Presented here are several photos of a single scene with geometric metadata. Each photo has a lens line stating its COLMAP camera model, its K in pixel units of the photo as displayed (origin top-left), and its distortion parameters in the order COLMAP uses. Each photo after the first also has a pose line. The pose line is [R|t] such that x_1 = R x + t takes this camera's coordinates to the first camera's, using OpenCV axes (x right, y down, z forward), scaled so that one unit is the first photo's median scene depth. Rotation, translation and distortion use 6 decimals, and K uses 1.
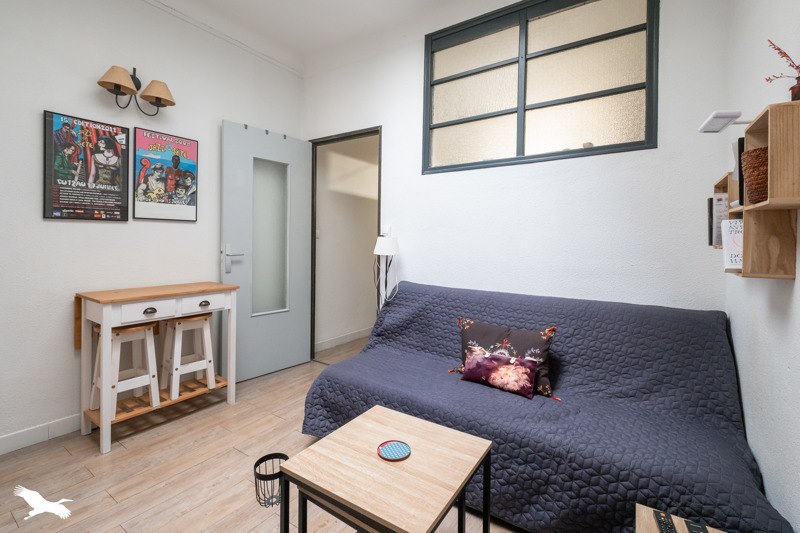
lens RADIAL K [[359.0, 0, 399.4], [0, 359.0, 239.6], [0, 0, 1]] dist [-0.002539, -0.000371]
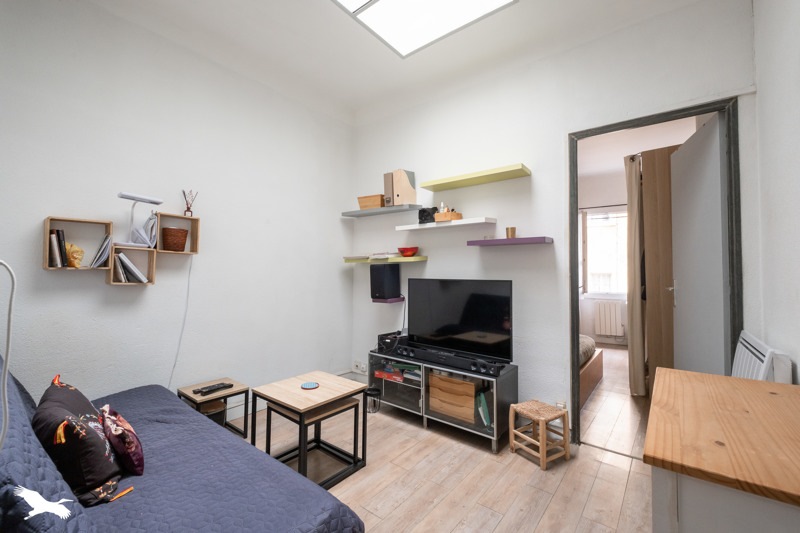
lens RADIAL K [[347.7, 0, 400.0], [0, 347.7, 266.5], [0, 0, 1]] dist [0.000681, -0.000171]
pose [[-0.994839, -0.003012, 0.101419, -0.305463], [-0.007127, 0.999165, -0.040238, 0.033149], [-0.101213, -0.040753, -0.994030, 1.295522]]
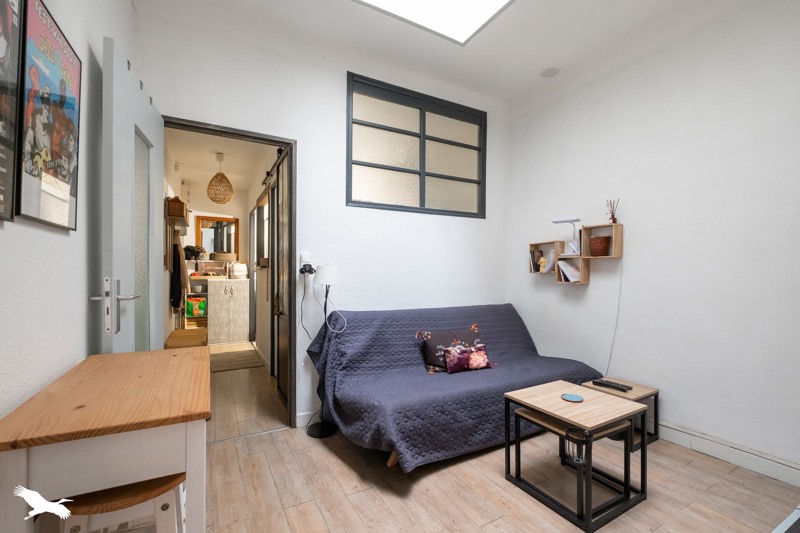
lens RADIAL K [[347.7, 0, 400.0], [0, 347.7, 266.5], [0, 0, 1]] dist [0.000681, -0.000171]
pose [[0.460445, 0.003441, 0.887682, -0.875645], [-0.004133, 0.999990, -0.001733, -0.006195], [-0.887679, -0.002871, 0.460454, 0.468892]]
